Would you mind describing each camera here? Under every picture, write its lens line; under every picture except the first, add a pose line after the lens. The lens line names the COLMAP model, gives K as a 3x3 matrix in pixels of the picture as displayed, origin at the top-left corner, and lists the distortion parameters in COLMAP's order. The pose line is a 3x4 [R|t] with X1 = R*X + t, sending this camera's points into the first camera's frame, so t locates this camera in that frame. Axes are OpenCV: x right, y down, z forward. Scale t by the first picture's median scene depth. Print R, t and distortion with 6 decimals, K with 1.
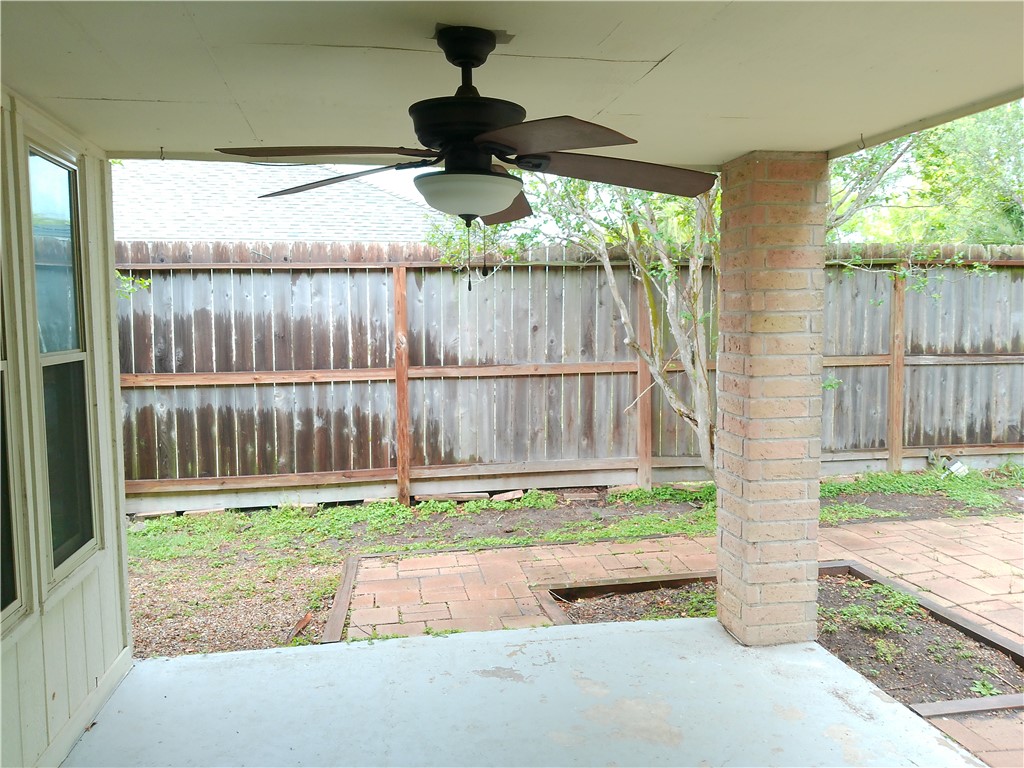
lens RADIAL K [[843.3, 0, 517.1], [0, 843.3, 376.2], [0, 0, 1]] dist [0.058123, -0.108681]
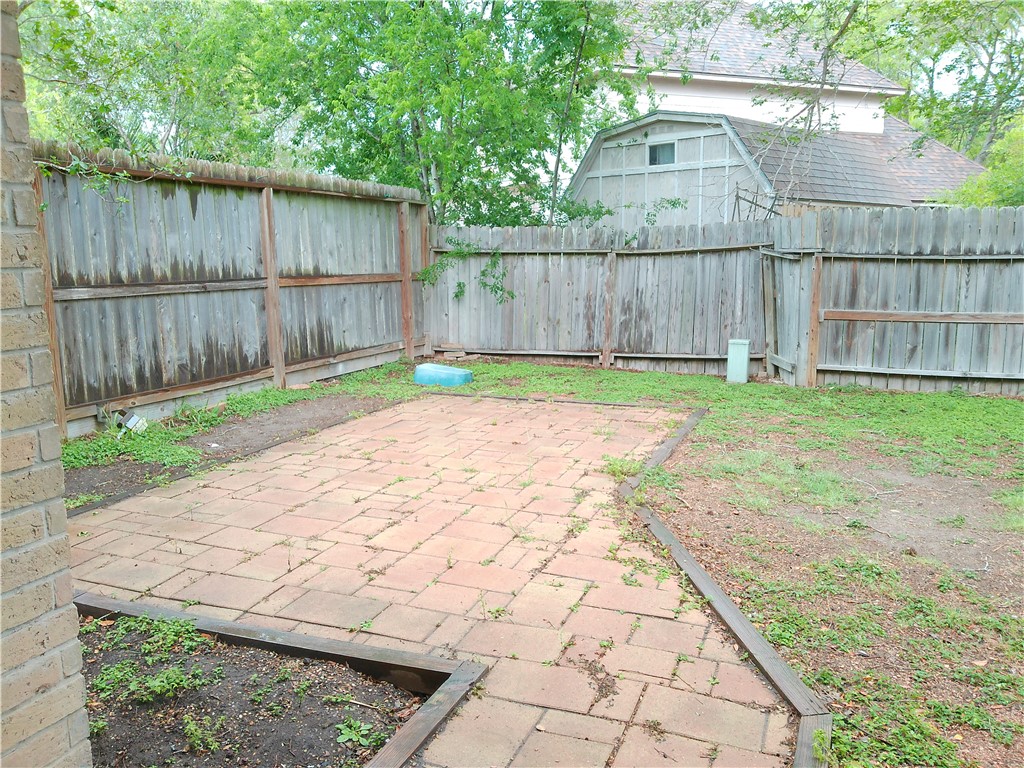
lens RADIAL K [[843.3, 0, 522.3], [0, 843.3, 387.7], [0, 0, 1]] dist [0.058123, -0.108681]
pose [[0.532421, -0.135723, 0.835528, 0.034444], [0.069354, 0.990738, 0.116741, 0.004103], [-0.843634, -0.004208, 0.536903, 0.247103]]
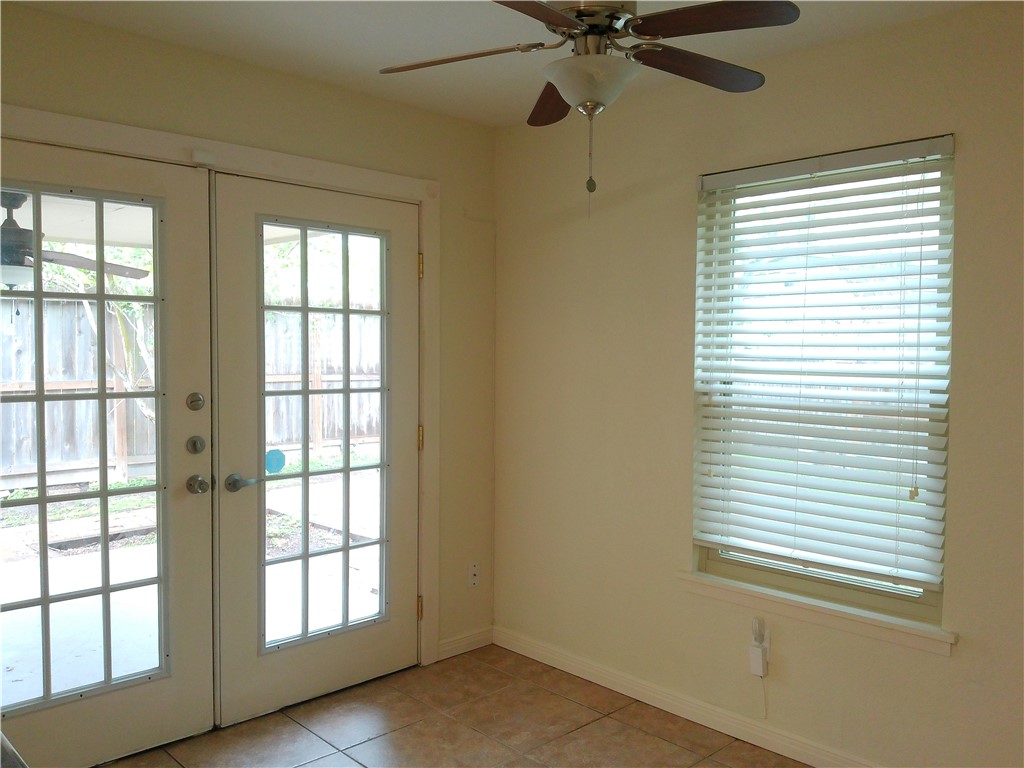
lens RADIAL K [[843.3, 0, 511.6], [0, 843.3, 390.6], [0, 0, 1]] dist [0.058123, -0.108681]
pose [[0.837282, -0.017372, 0.546495, -0.049160], [0.027518, 0.999567, -0.010385, 0.027350], [-0.546079, 0.023734, 0.837398, -0.356789]]
